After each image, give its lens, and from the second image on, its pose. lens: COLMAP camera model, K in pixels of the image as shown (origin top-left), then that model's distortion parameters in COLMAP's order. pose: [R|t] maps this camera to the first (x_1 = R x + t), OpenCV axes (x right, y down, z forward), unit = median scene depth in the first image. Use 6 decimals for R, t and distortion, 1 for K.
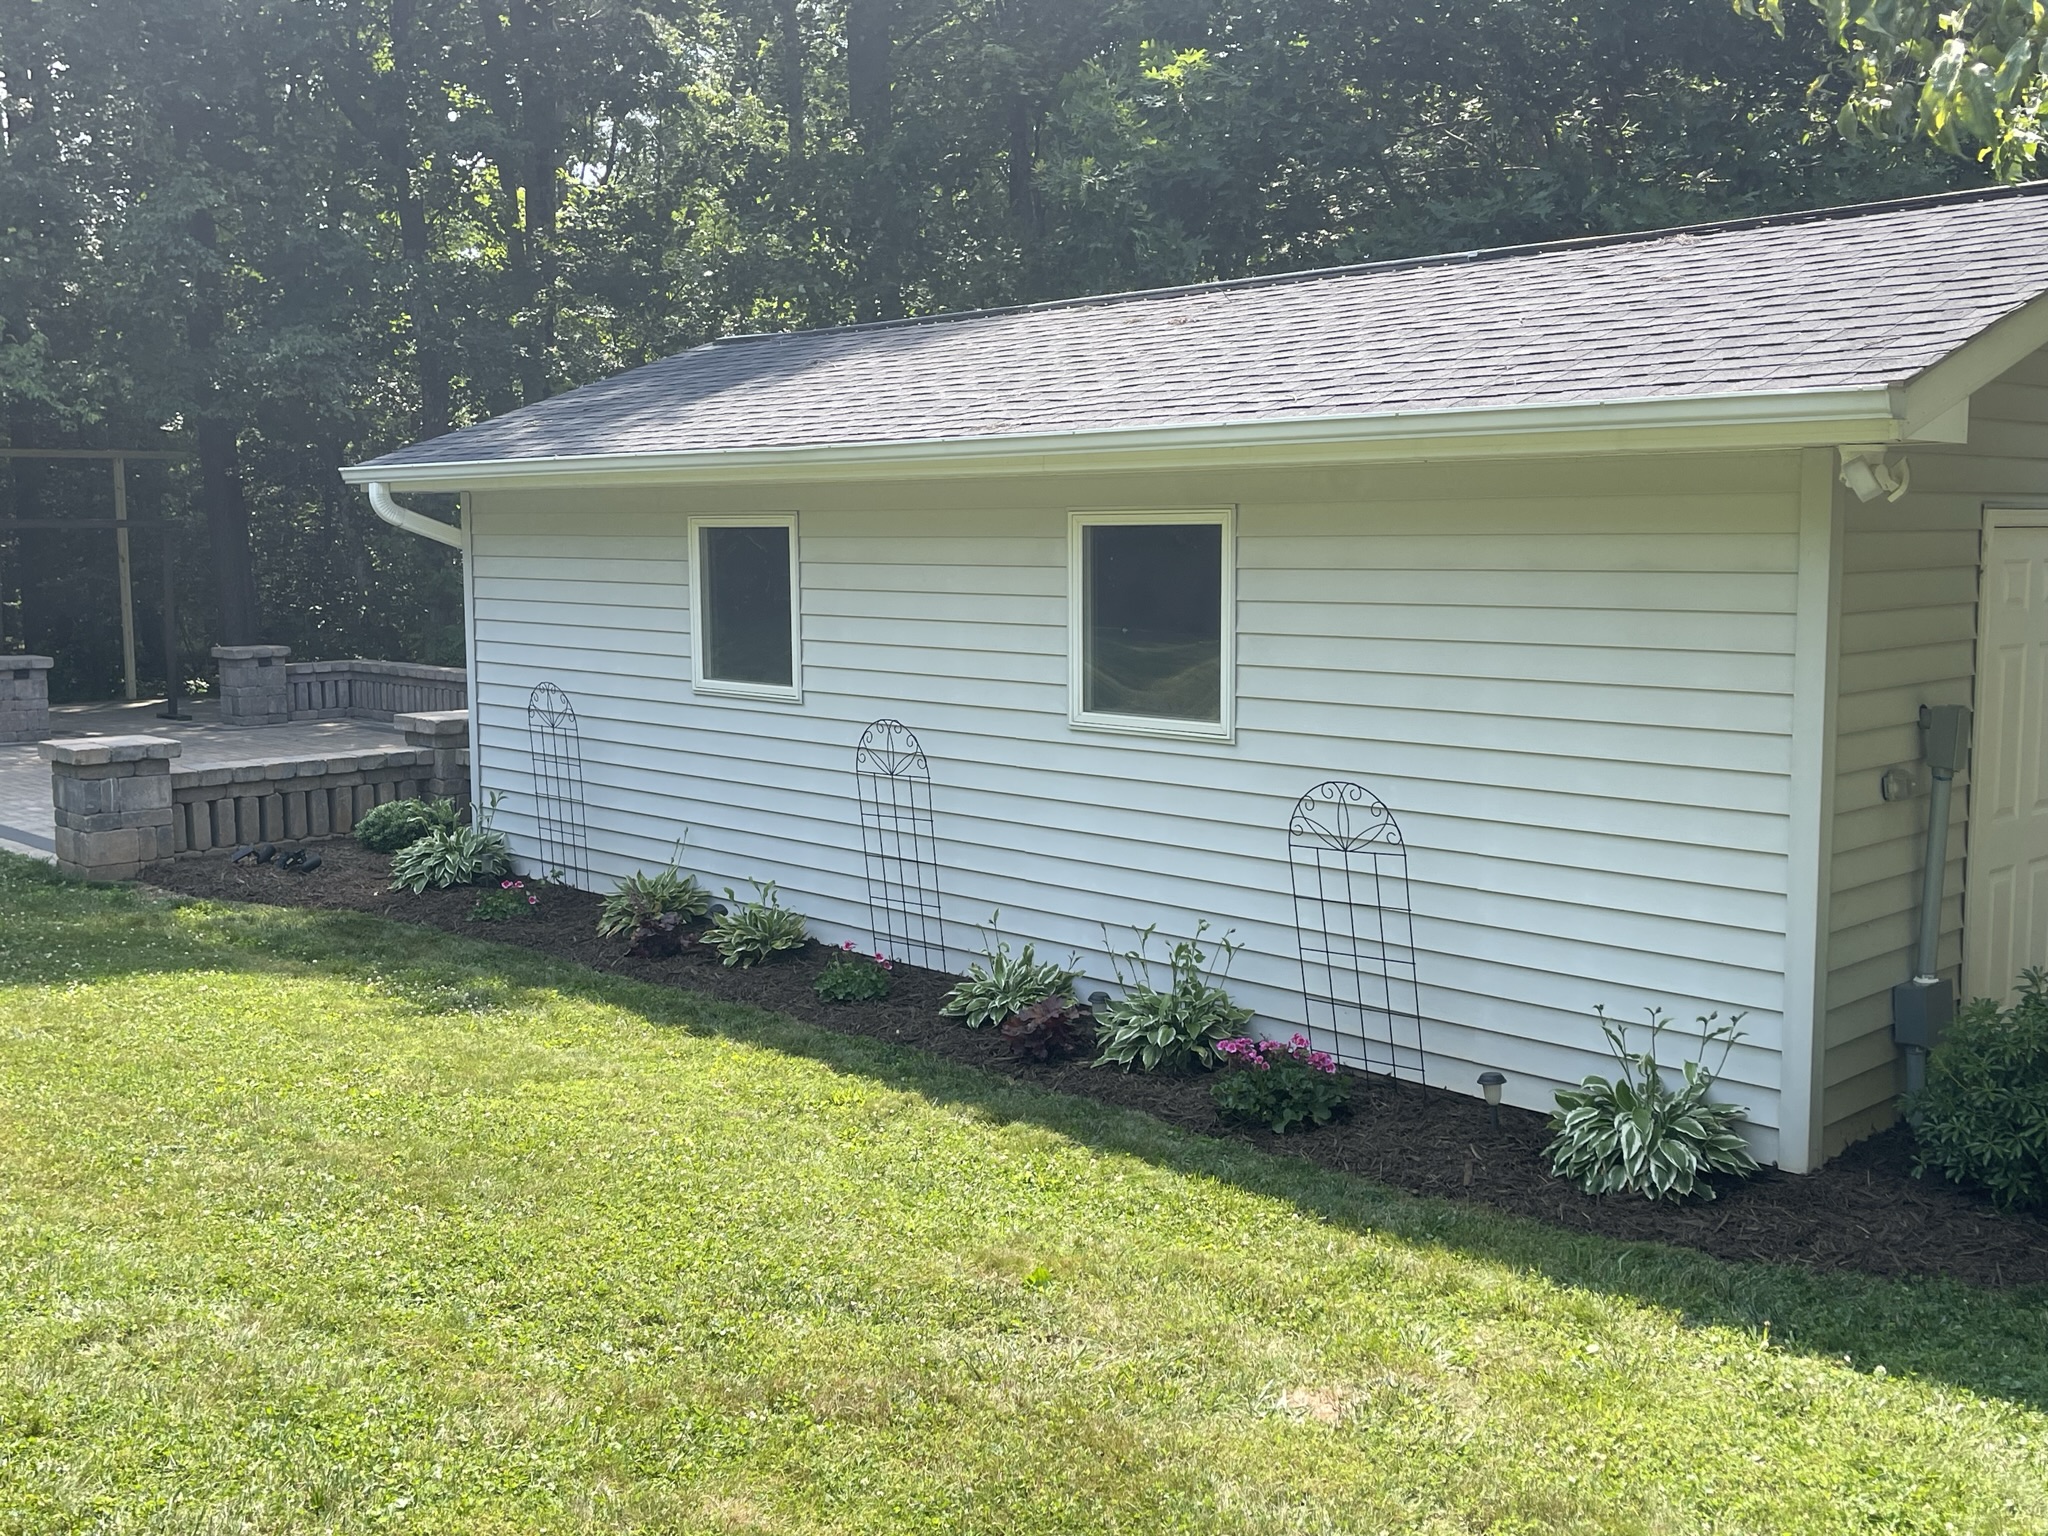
lens RADIAL K [[2036.6, 0, 1024.0], [0, 2036.6, 768.0], [0, 0, 1]] dist [0.002437, 0.001797]
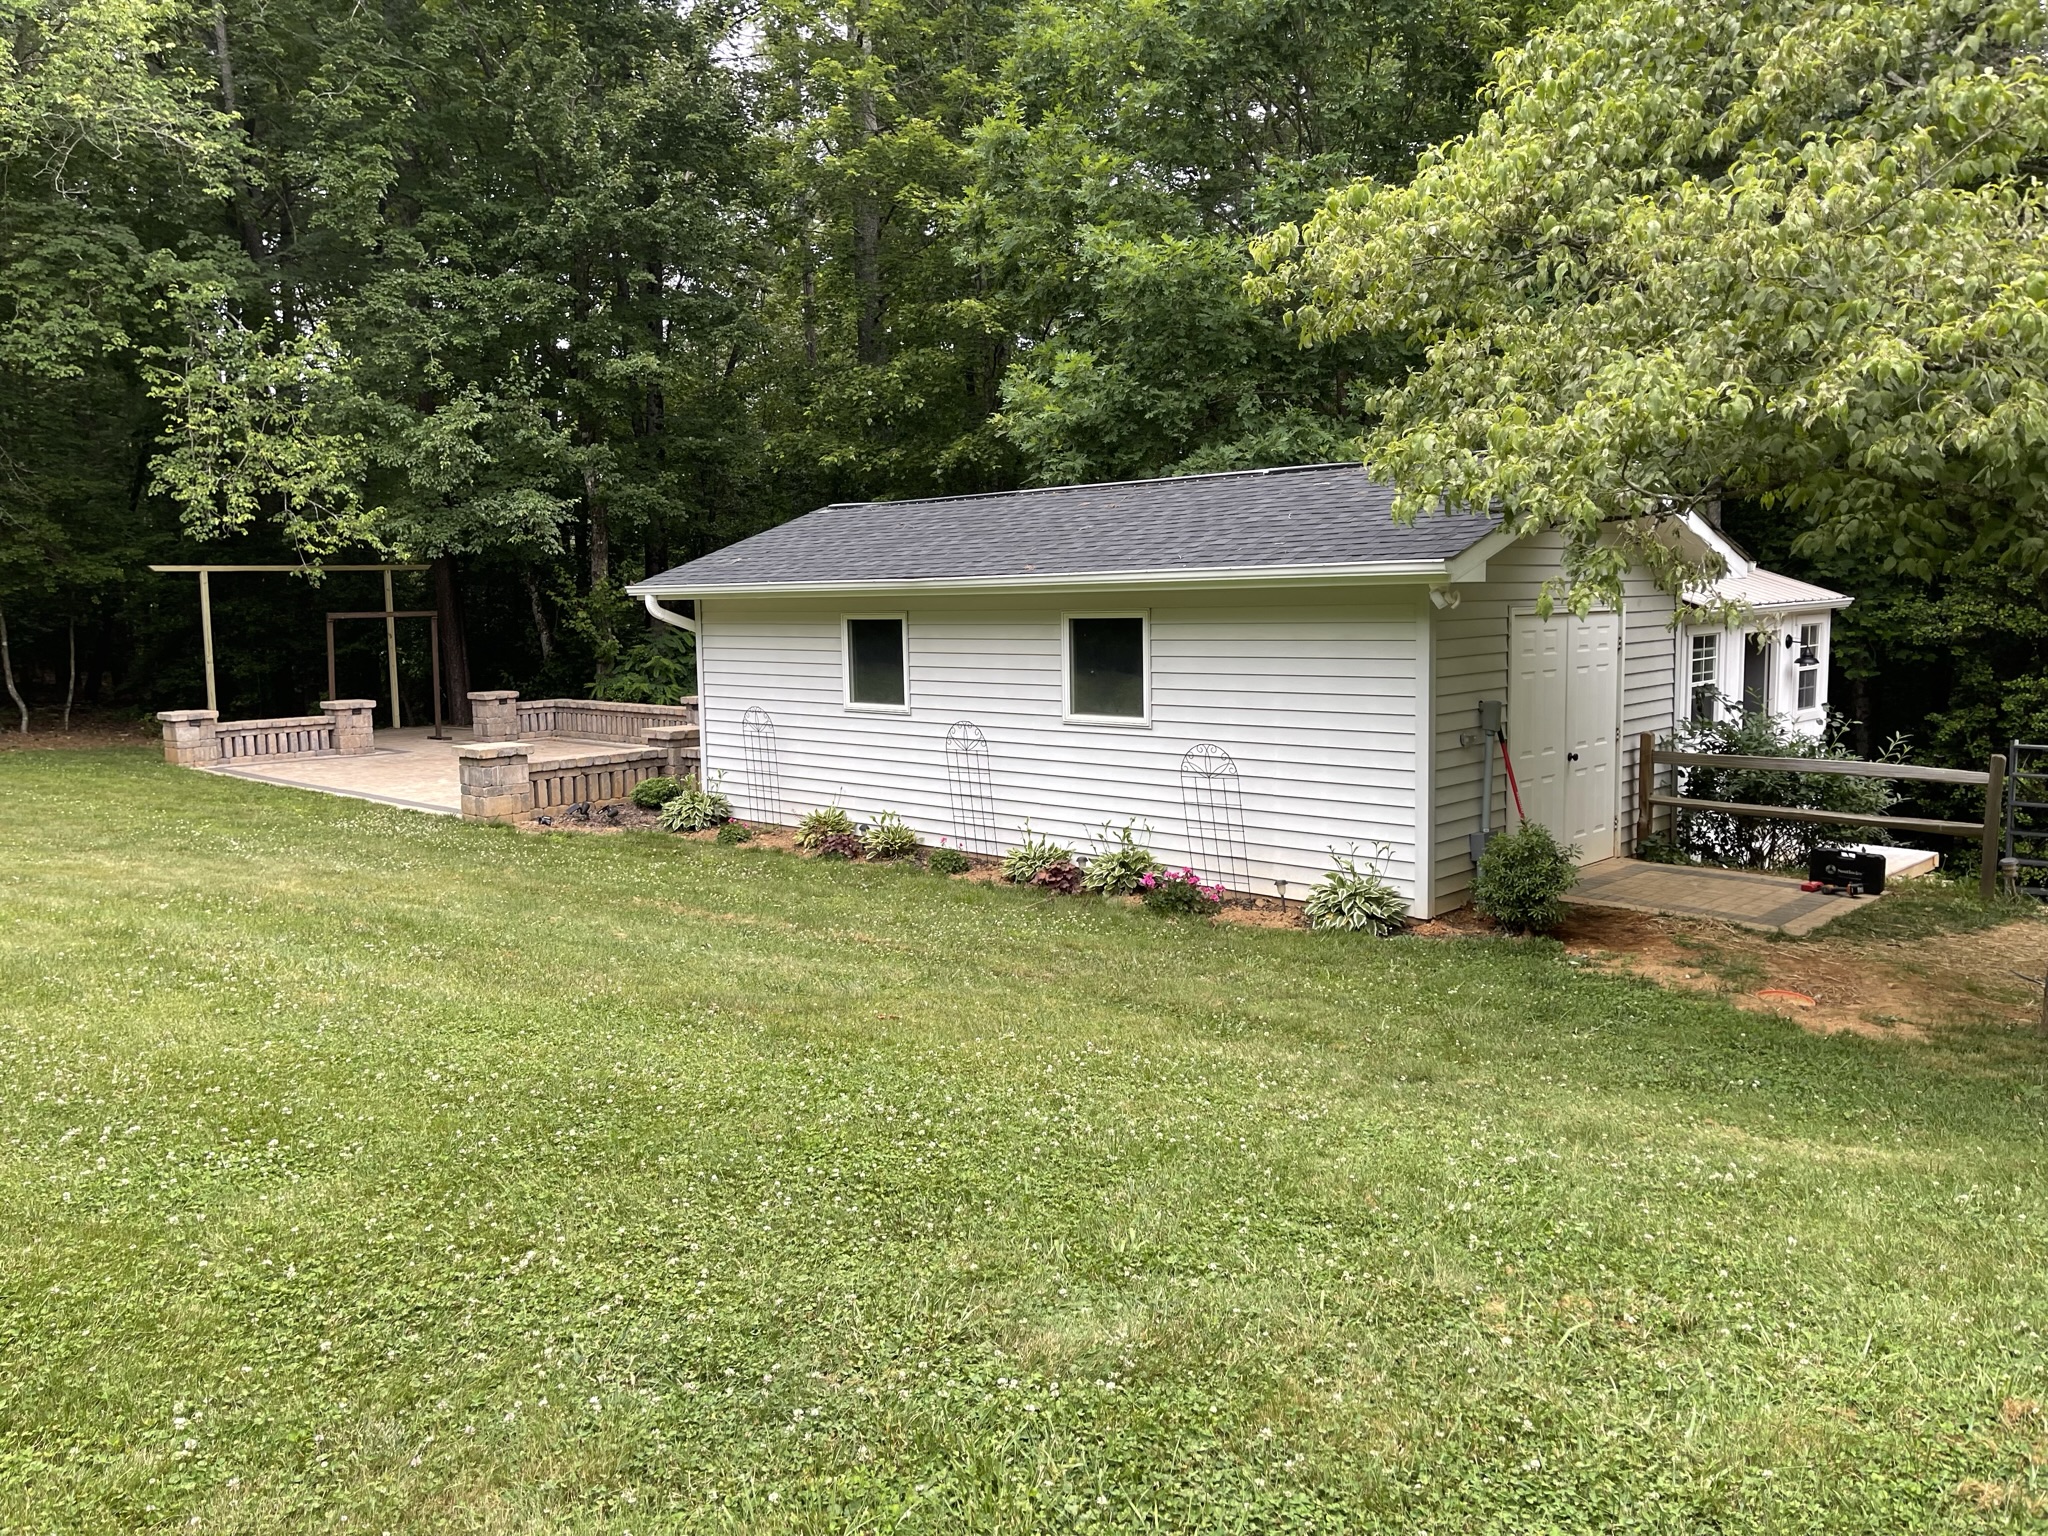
lens RADIAL K [[1556.1, 0, 1024.0], [0, 1556.1, 768.0], [0, 0, 1]] dist [-0.001225, -0.000491]
pose [[0.998515, -0.018260, 0.051326, -0.086532], [0.018628, 0.999804, -0.006689, 0.030050], [-0.051194, 0.007635, 0.998660, -0.441035]]
